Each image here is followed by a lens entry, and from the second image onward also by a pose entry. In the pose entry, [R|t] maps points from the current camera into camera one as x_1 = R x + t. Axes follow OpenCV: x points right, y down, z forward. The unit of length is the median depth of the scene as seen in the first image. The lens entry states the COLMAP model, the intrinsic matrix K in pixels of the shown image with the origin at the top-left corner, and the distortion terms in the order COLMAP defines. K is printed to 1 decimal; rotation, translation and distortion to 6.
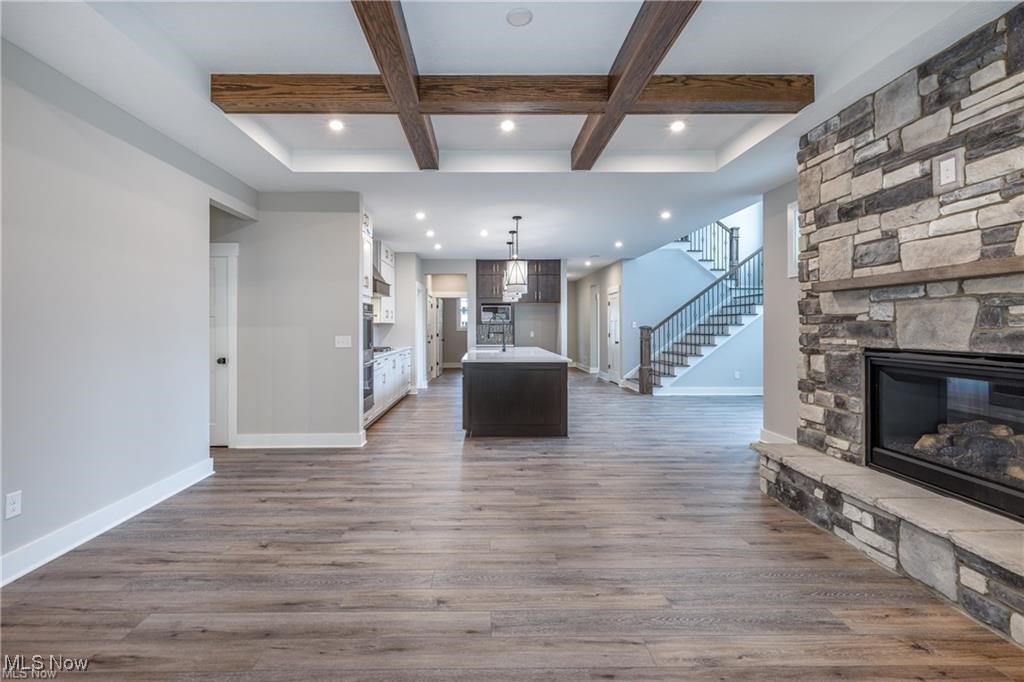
lens RADIAL K [[461.7, 0, 487.5], [0, 461.7, 325.7], [0, 0, 1]] dist [0.007091, -0.003208]
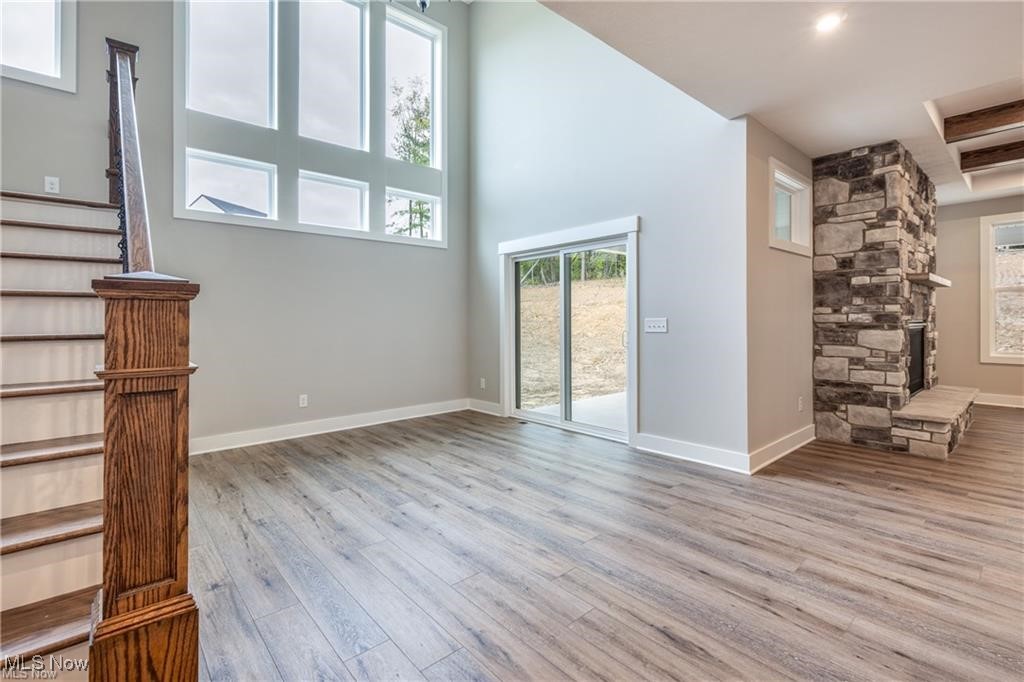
lens RADIAL K [[461.7, 0, 511.0], [0, 461.7, 320.8], [0, 0, 1]] dist [0.007091, -0.003208]
pose [[-0.655583, 0.009209, 0.755067, 0.496333], [0.008933, 0.999950, -0.004440, 0.039484], [-0.755070, 0.003834, -0.655632, 2.790243]]
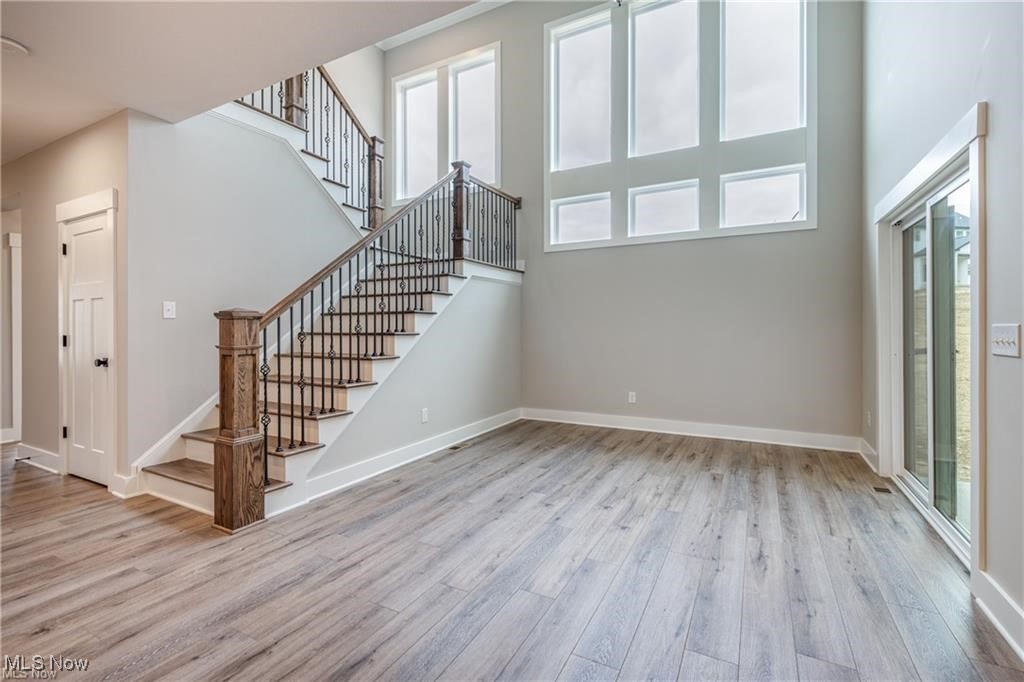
lens RADIAL K [[461.7, 0, 511.4], [0, 461.7, 324.3], [0, 0, 1]] dist [0.007091, -0.003208]
pose [[0.480095, 0.005214, 0.877201, 0.416384], [-0.000176, 0.999983, -0.005847, 0.035429], [-0.877217, 0.002653, 0.480087, 1.882854]]
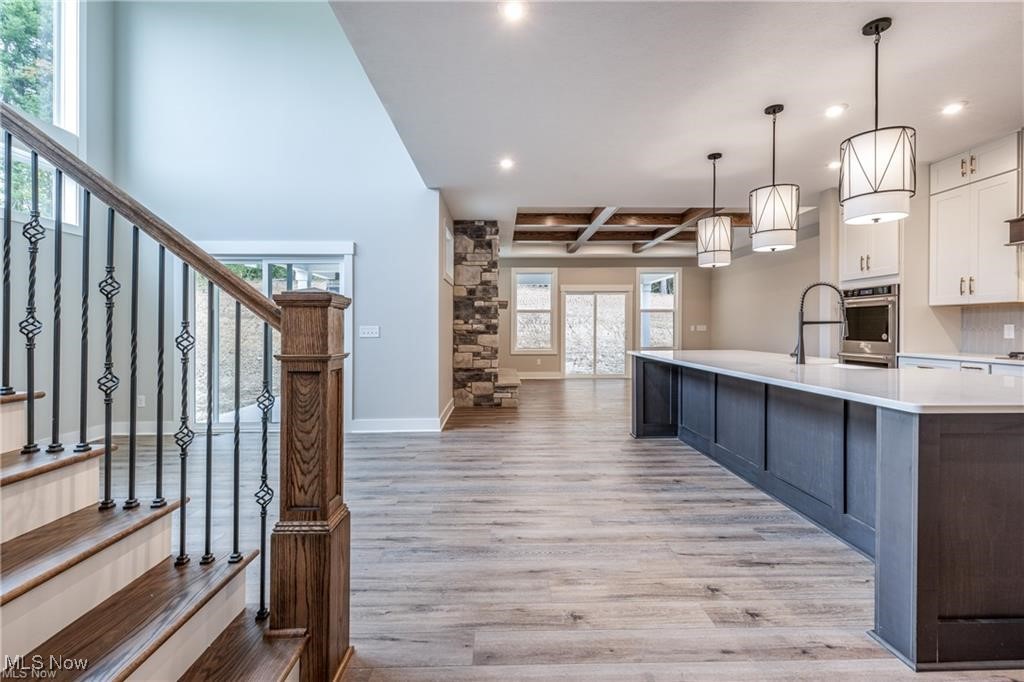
lens RADIAL K [[461.7, 0, 508.0], [0, 461.7, 330.8], [0, 0, 1]] dist [0.007091, -0.003208]
pose [[-0.999900, 0.006244, -0.012706, 0.741011], [0.006186, 0.999970, 0.004585, 0.042803], [0.012734, 0.004506, -0.999909, 3.281334]]
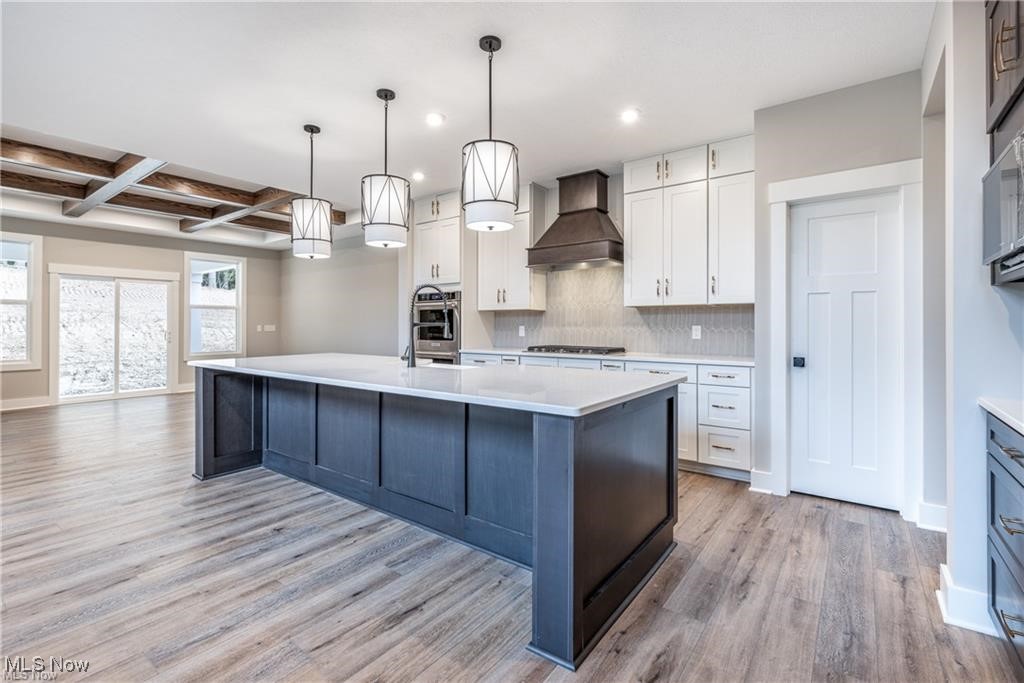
lens RADIAL K [[461.7, 0, 512.9], [0, 461.7, 326.5], [0, 0, 1]] dist [0.007091, -0.003208]
pose [[-0.605044, 0.005789, -0.796171, 0.738252], [0.005511, 0.999980, 0.003083, 0.036457], [0.796173, -0.002522, -0.605064, 3.038026]]
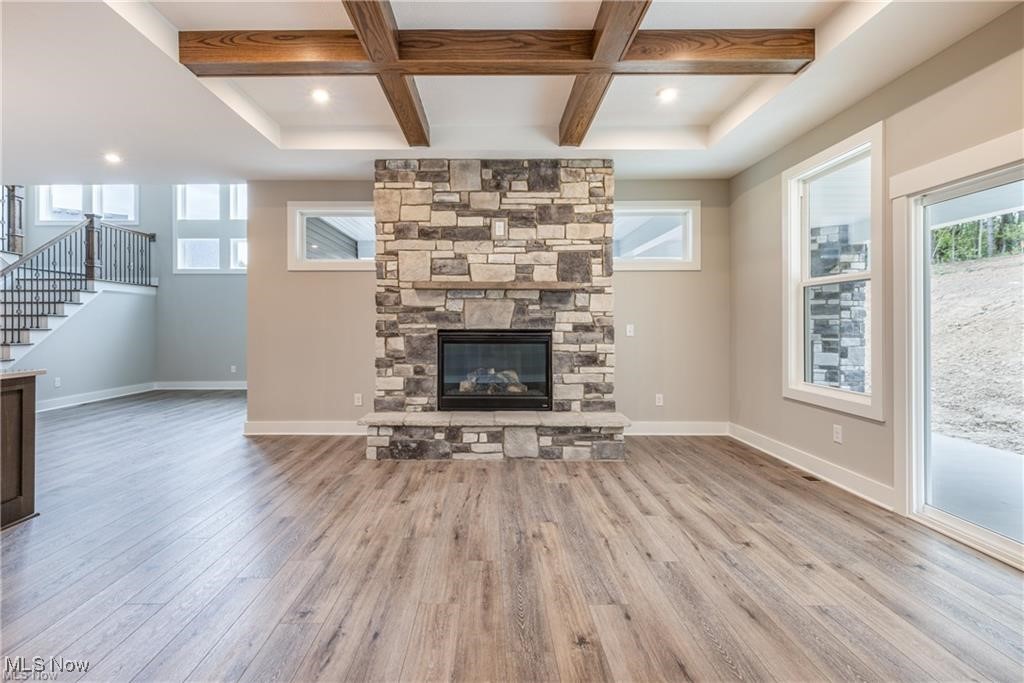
lens RADIAL K [[470.0, 0, 486.8], [0, 470.0, 324.6], [0, 0, 1]] dist [0.003051, 0.000142]
pose [[0.011041, 0.001454, 0.999938, -0.629062], [-0.002987, 0.999995, -0.001421, 0.031185], [-0.999935, -0.002972, 0.011045, 0.787821]]
